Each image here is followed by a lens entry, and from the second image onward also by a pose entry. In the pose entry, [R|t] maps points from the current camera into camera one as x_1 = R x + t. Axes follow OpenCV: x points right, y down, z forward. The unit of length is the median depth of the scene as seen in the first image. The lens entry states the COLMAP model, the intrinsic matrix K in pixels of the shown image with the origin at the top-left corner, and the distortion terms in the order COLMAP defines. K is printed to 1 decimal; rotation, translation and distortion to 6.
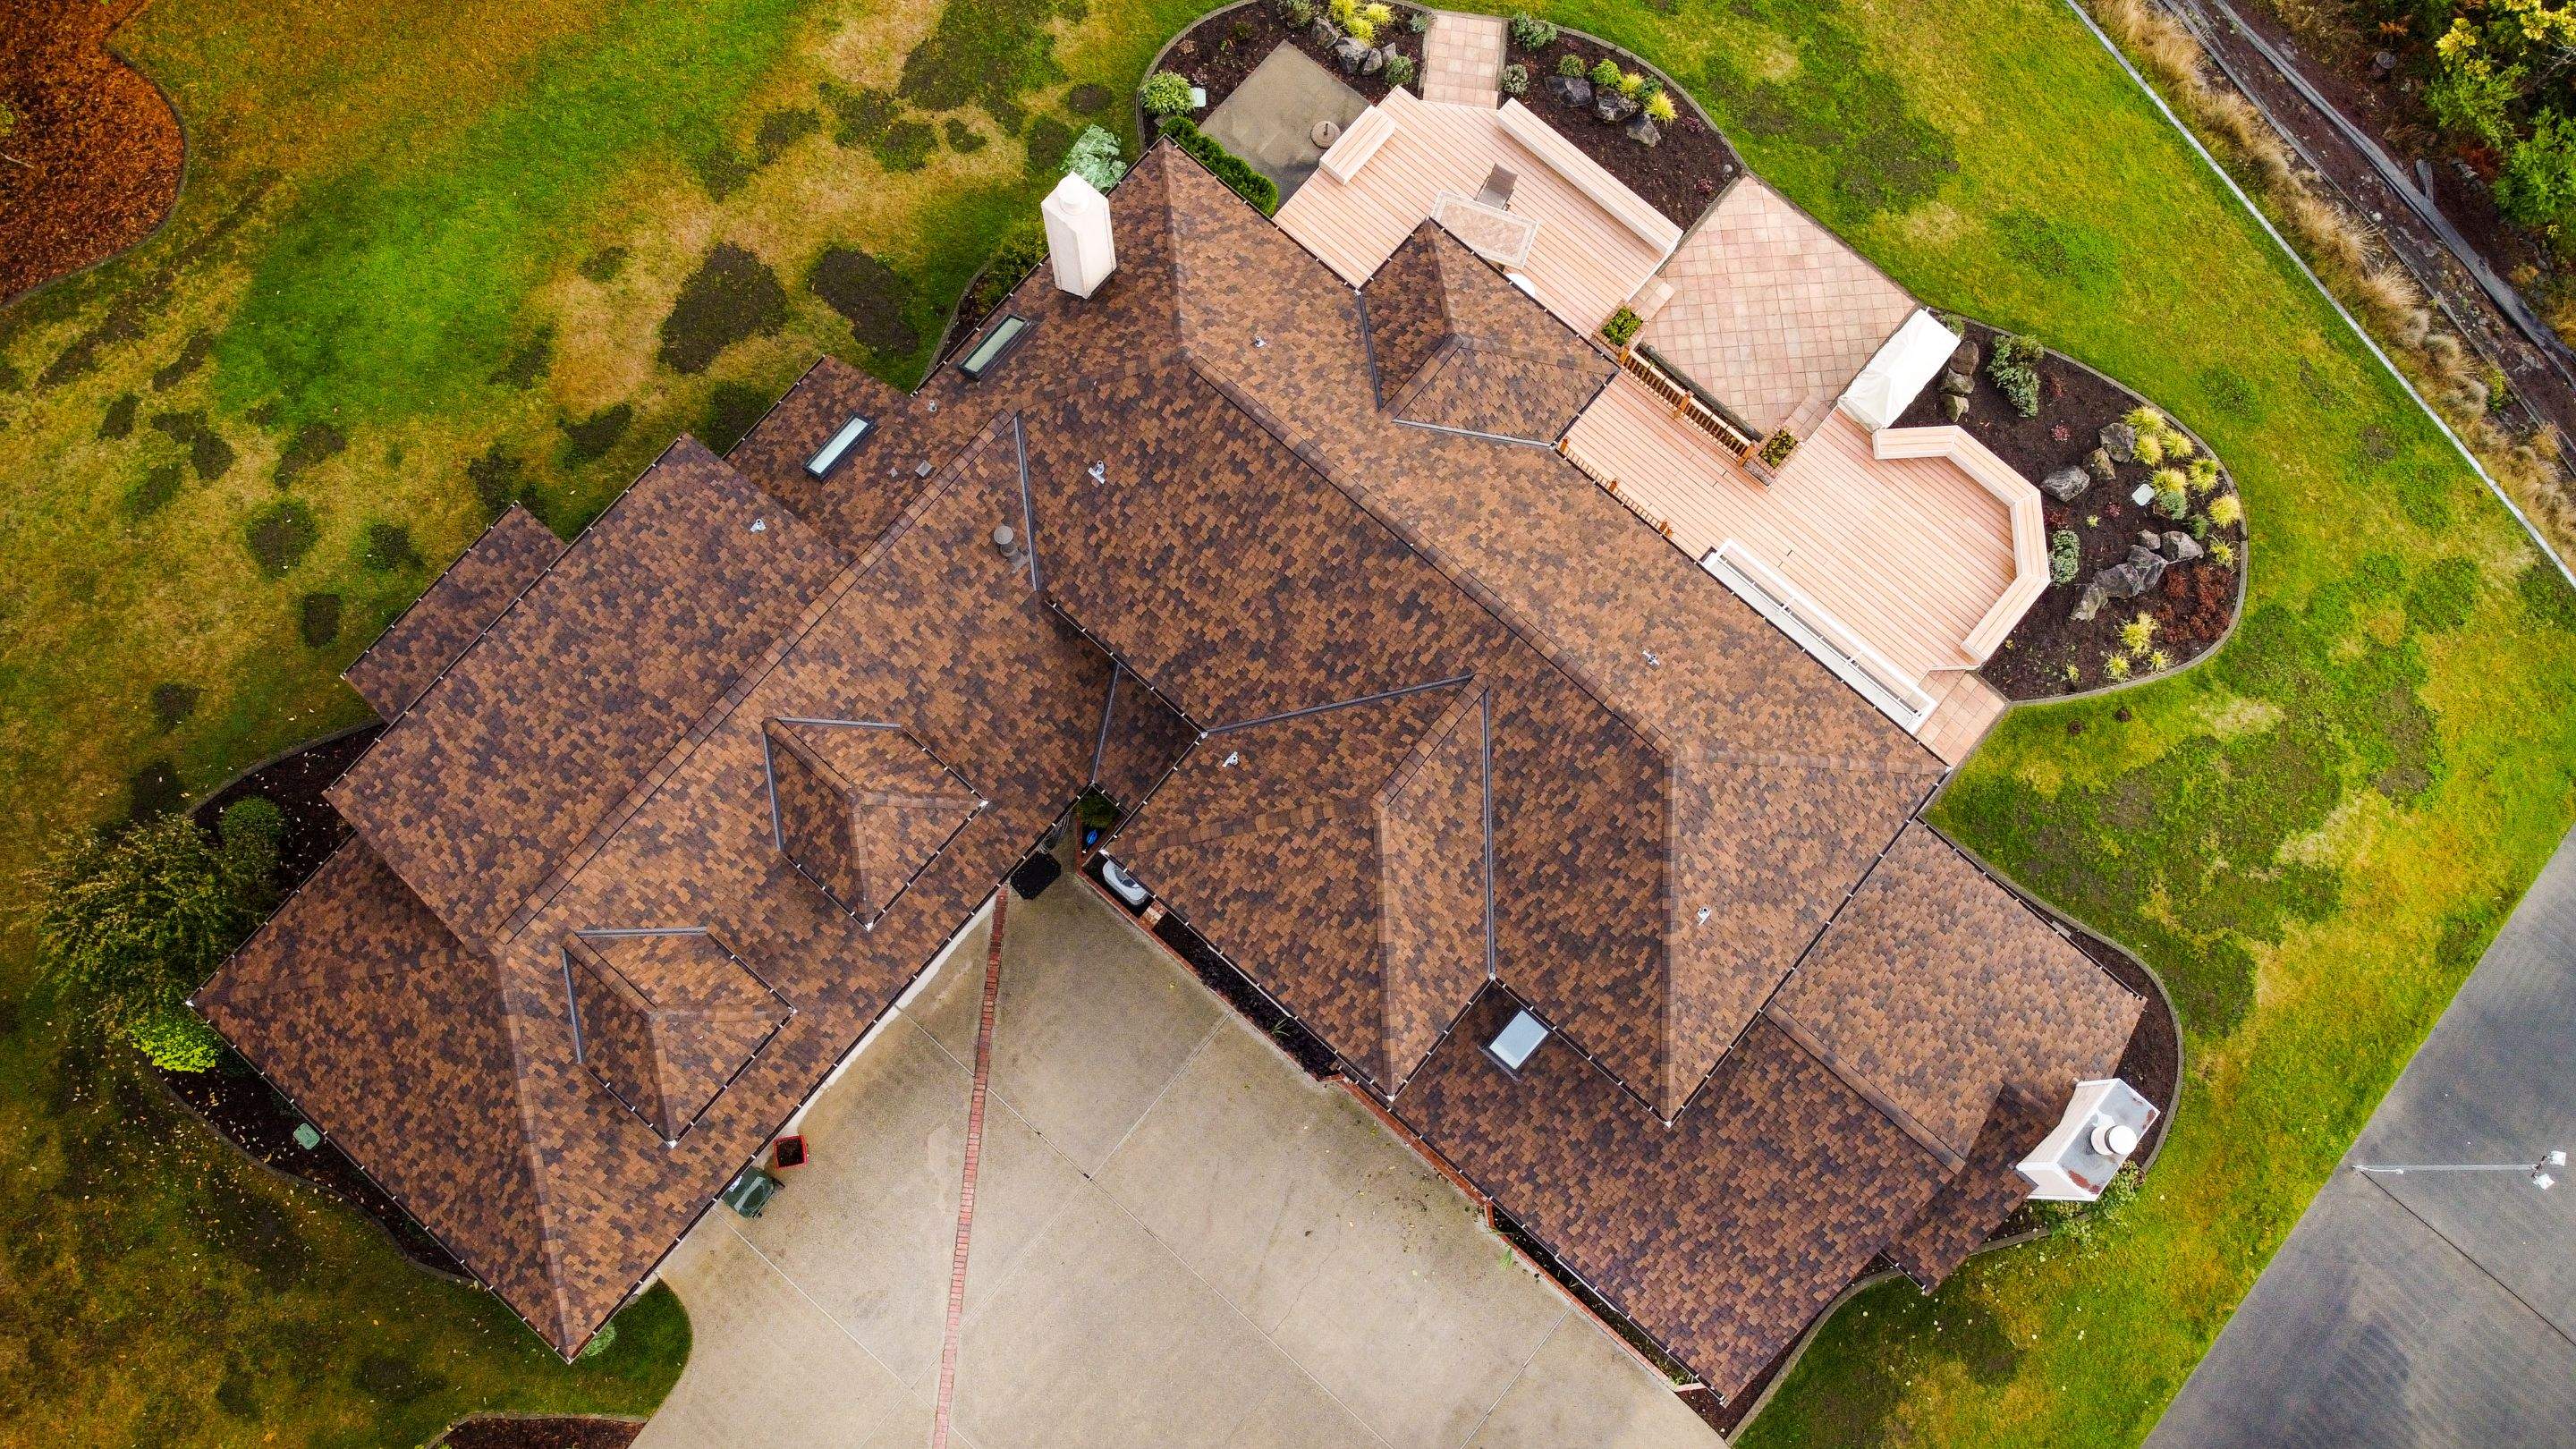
lens RADIAL K [[1950.0, 0, 1284.4], [0, 1950.0, 734.1], [0, 0, 1]] dist [0.008923, -0.014741]
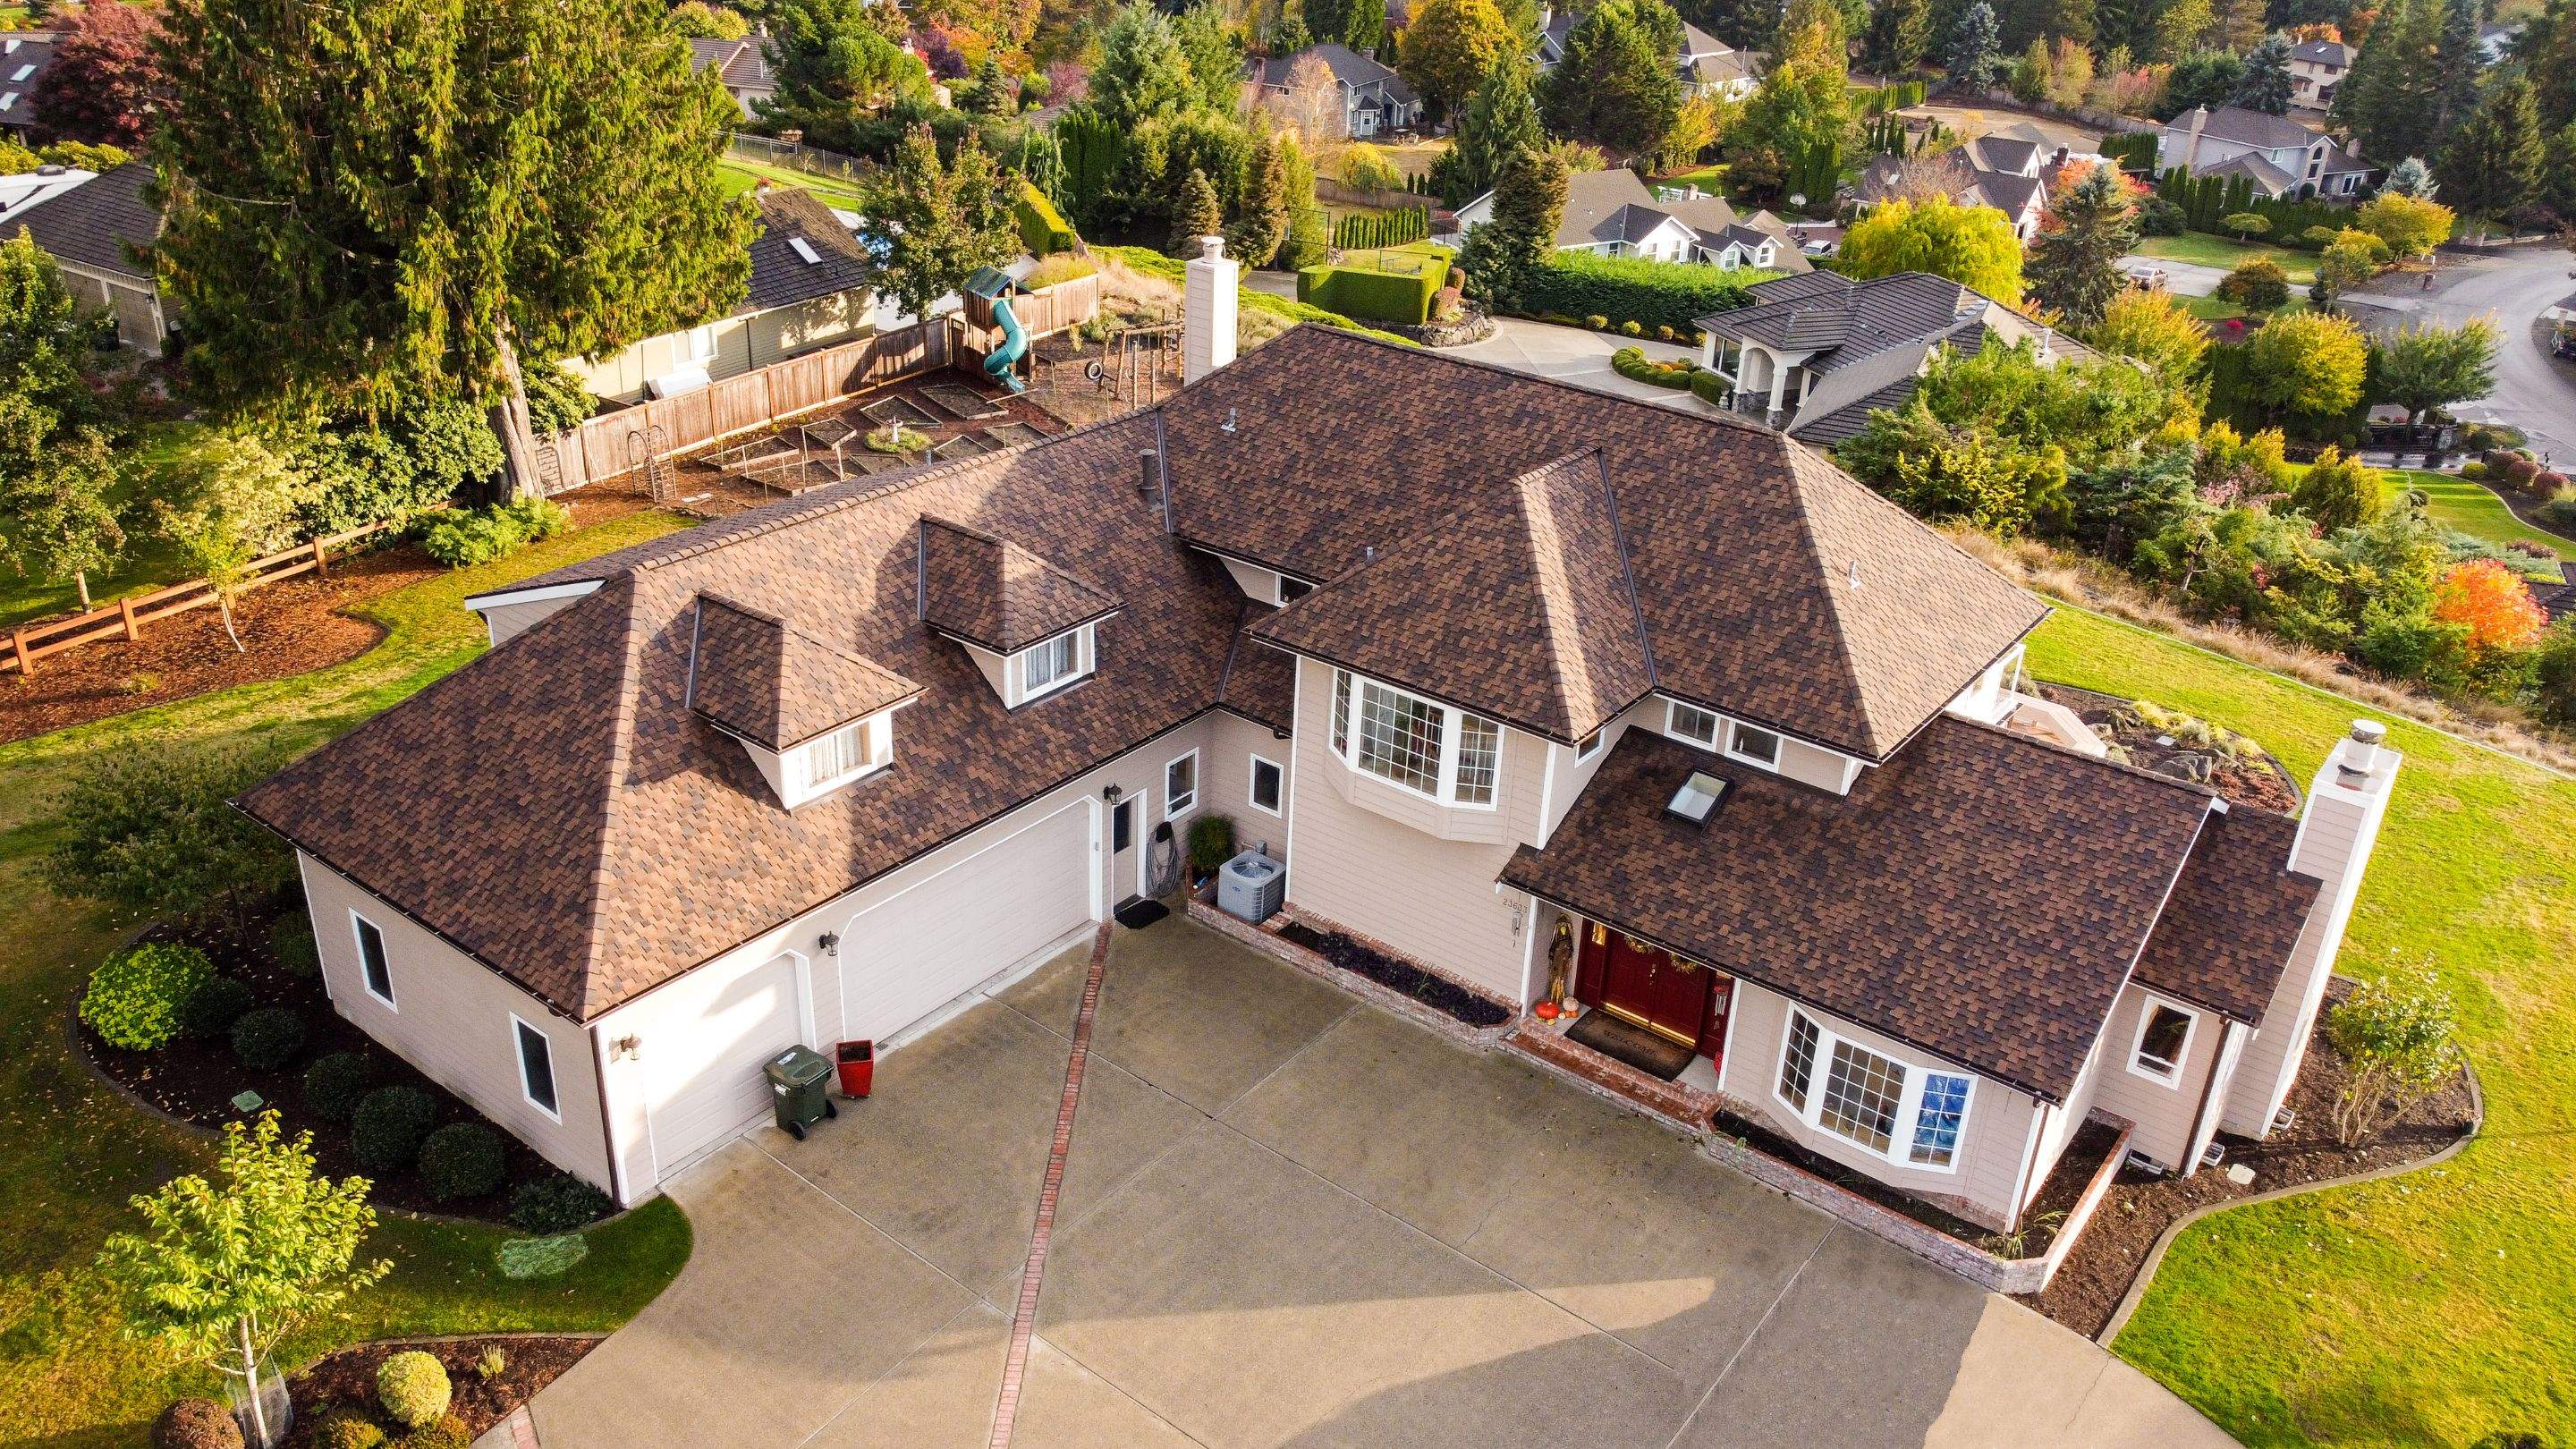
lens RADIAL K [[1950.0, 0, 1283.8], [0, 1950.0, 740.1], [0, 0, 1]] dist [0.008923, -0.014741]
pose [[0.998692, -0.019716, 0.047167, -0.110690], [0.049008, 0.631823, -0.773562, 0.793757], [-0.014549, 0.774862, 0.631963, 0.380520]]
